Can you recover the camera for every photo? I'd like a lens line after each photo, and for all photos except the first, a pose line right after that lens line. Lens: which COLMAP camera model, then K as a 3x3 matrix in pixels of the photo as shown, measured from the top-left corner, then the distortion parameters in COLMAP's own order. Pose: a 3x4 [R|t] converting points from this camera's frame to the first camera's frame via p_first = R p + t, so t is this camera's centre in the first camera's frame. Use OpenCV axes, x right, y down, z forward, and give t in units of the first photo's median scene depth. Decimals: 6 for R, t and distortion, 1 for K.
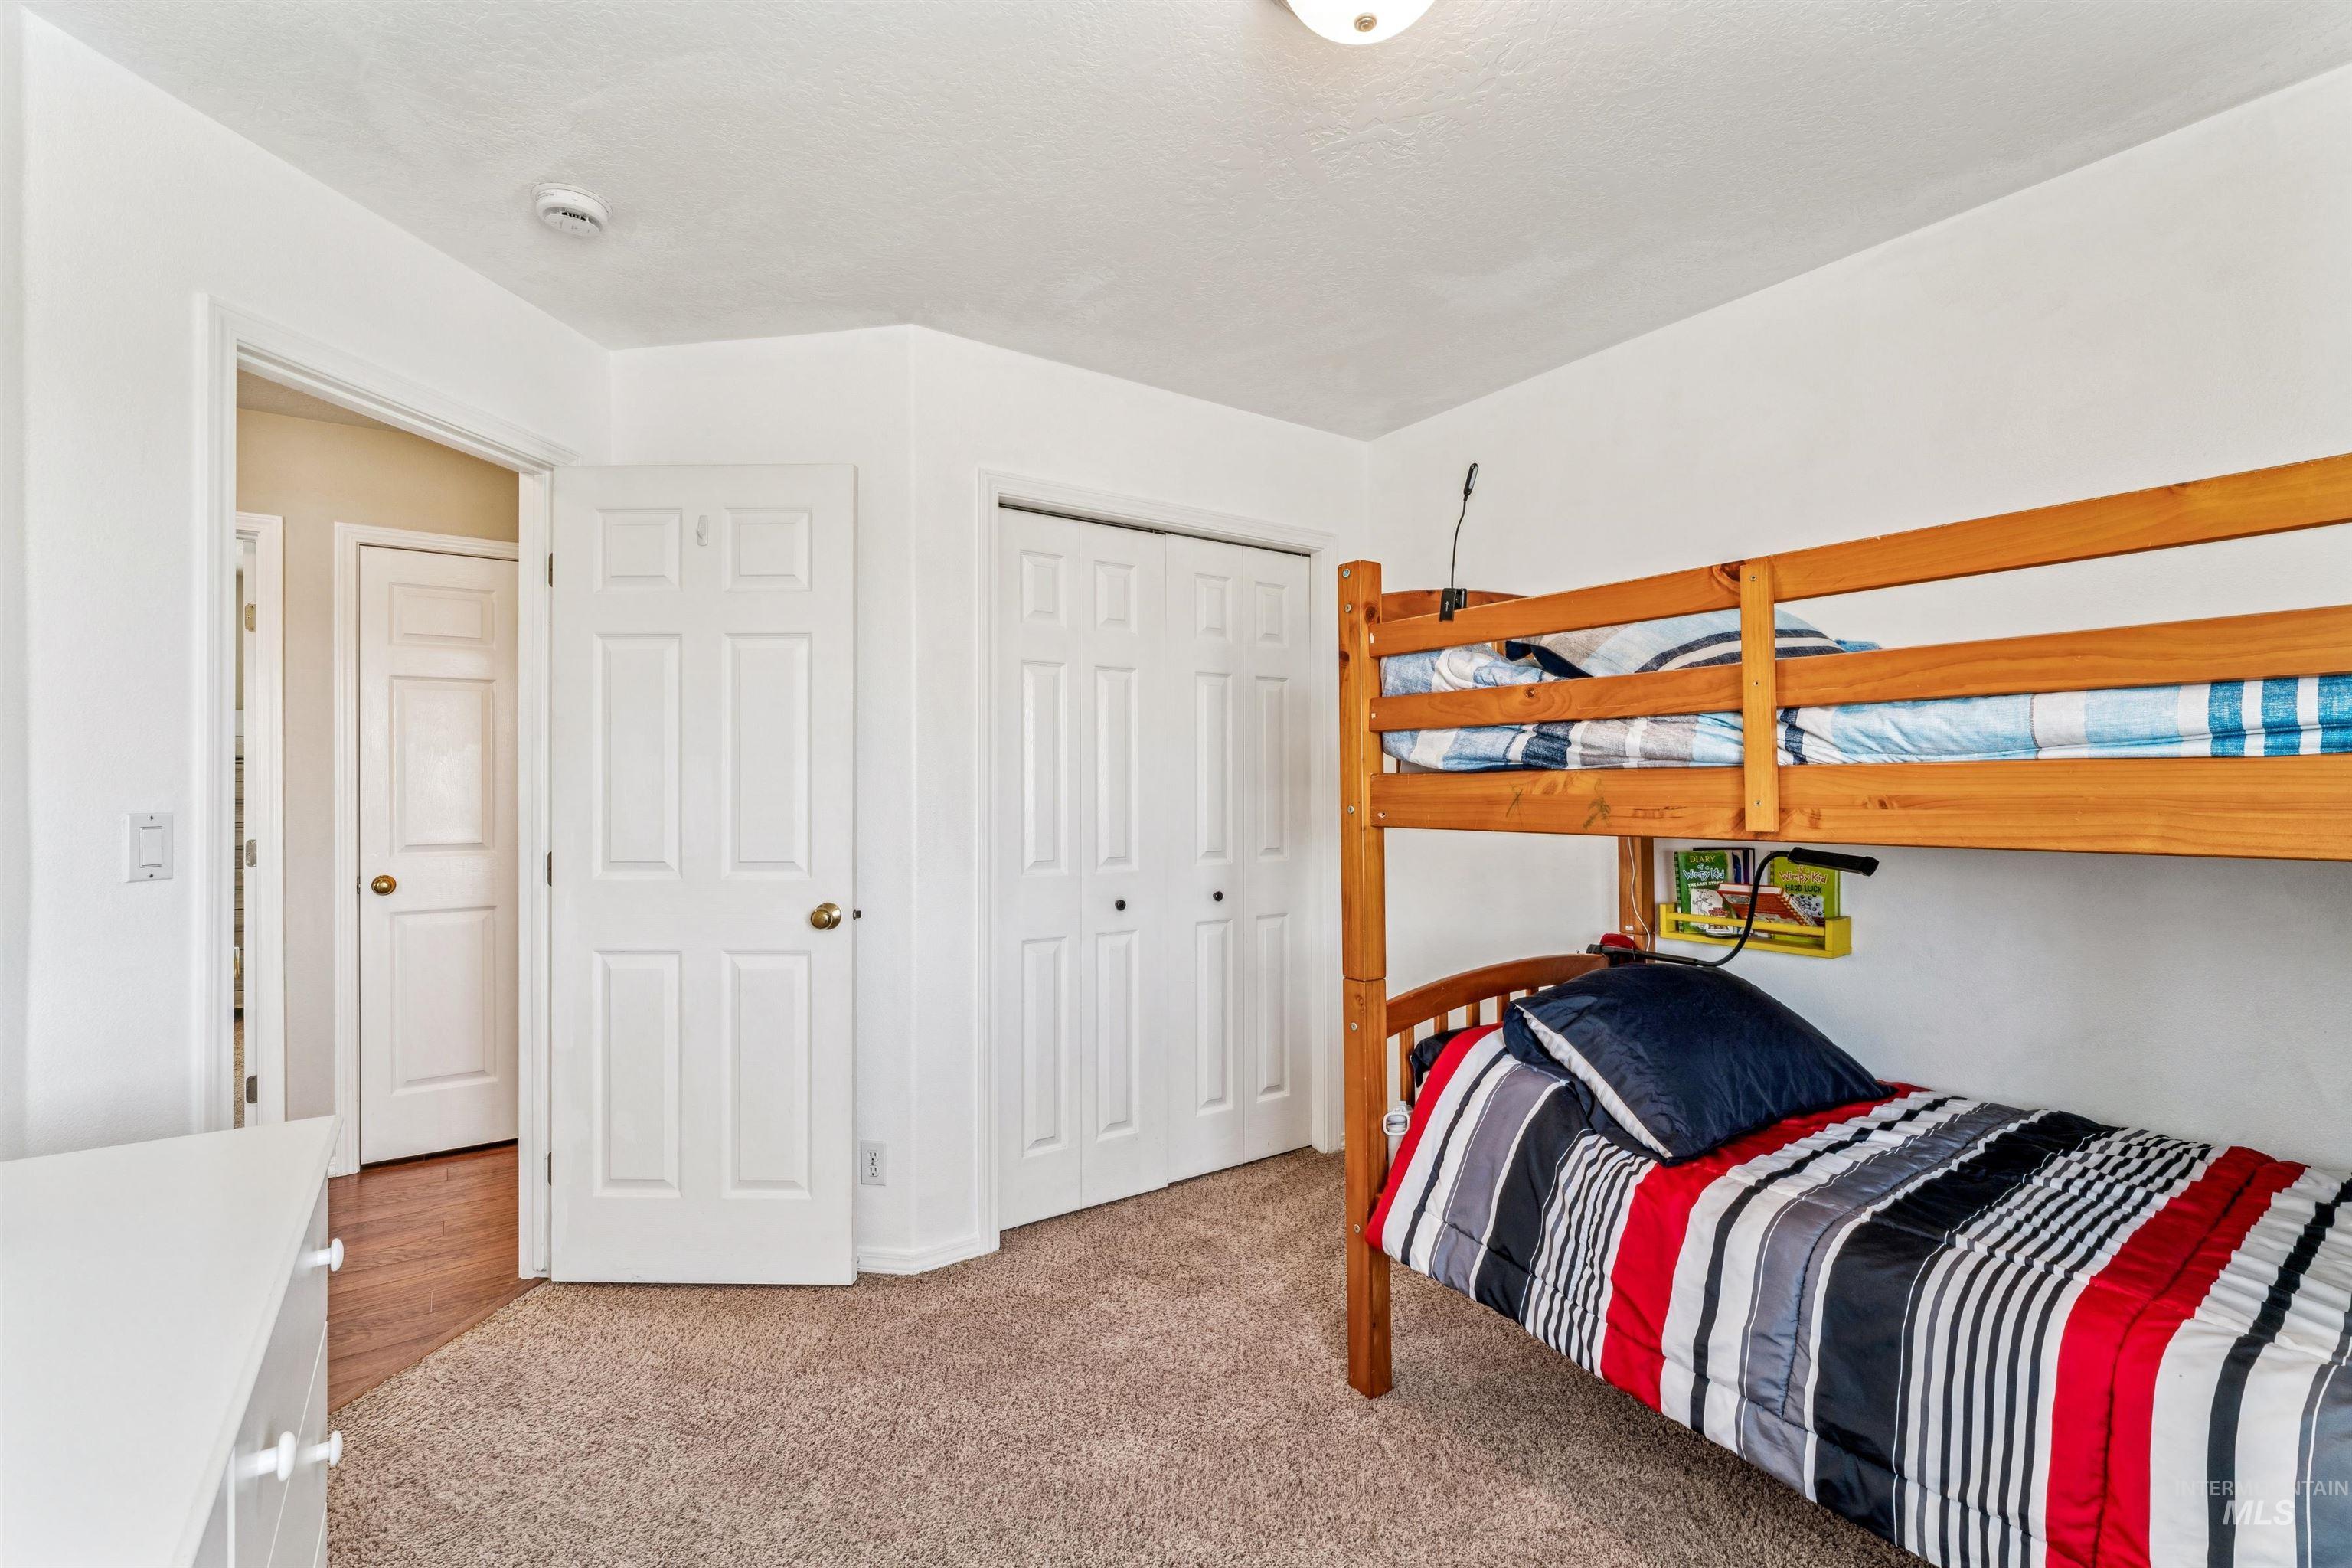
lens RADIAL K [[1032.7, 0, 1182.6], [0, 1032.7, 791.2], [0, 0, 1]] dist [-0.002638, -0.000294]
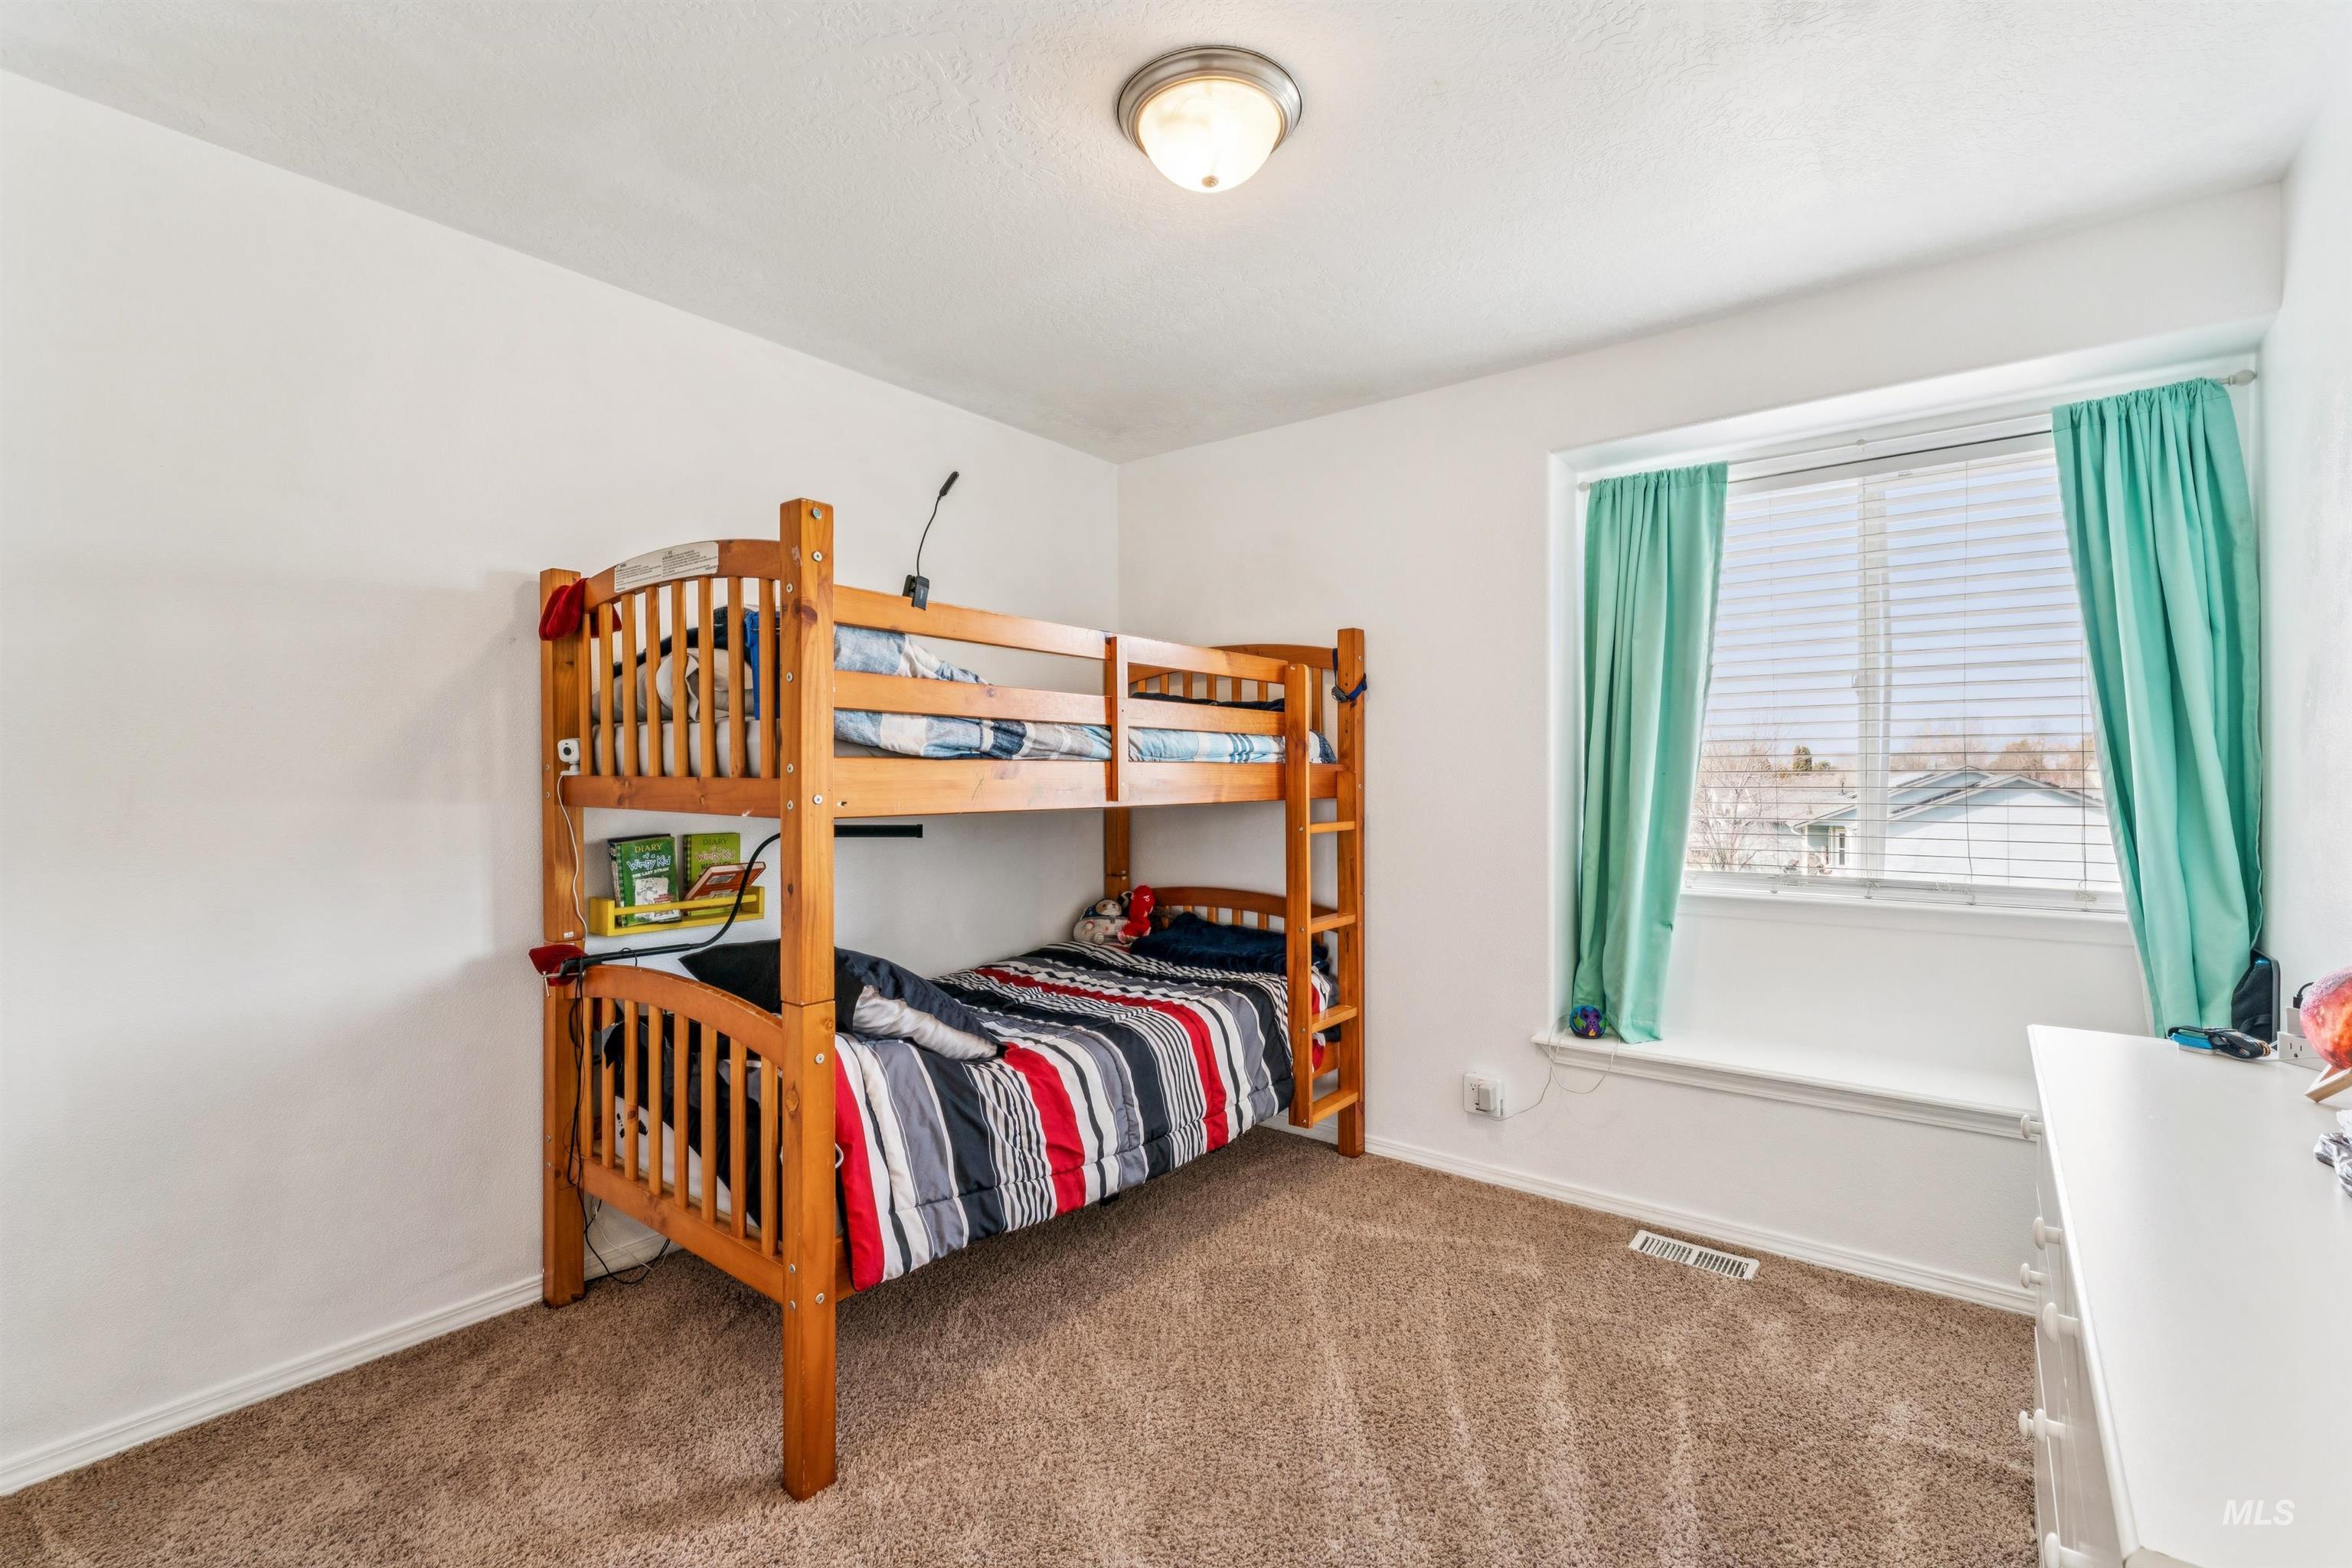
lens RADIAL K [[1032.7, 0, 1182.6], [0, 1032.7, 791.2], [0, 0, 1]] dist [-0.002638, -0.000294]
pose [[-0.282680, -0.010756, 0.959154, -0.786382], [0.004952, 0.999907, 0.012672, 0.001553], [-0.959201, 0.008332, -0.282601, 1.042356]]
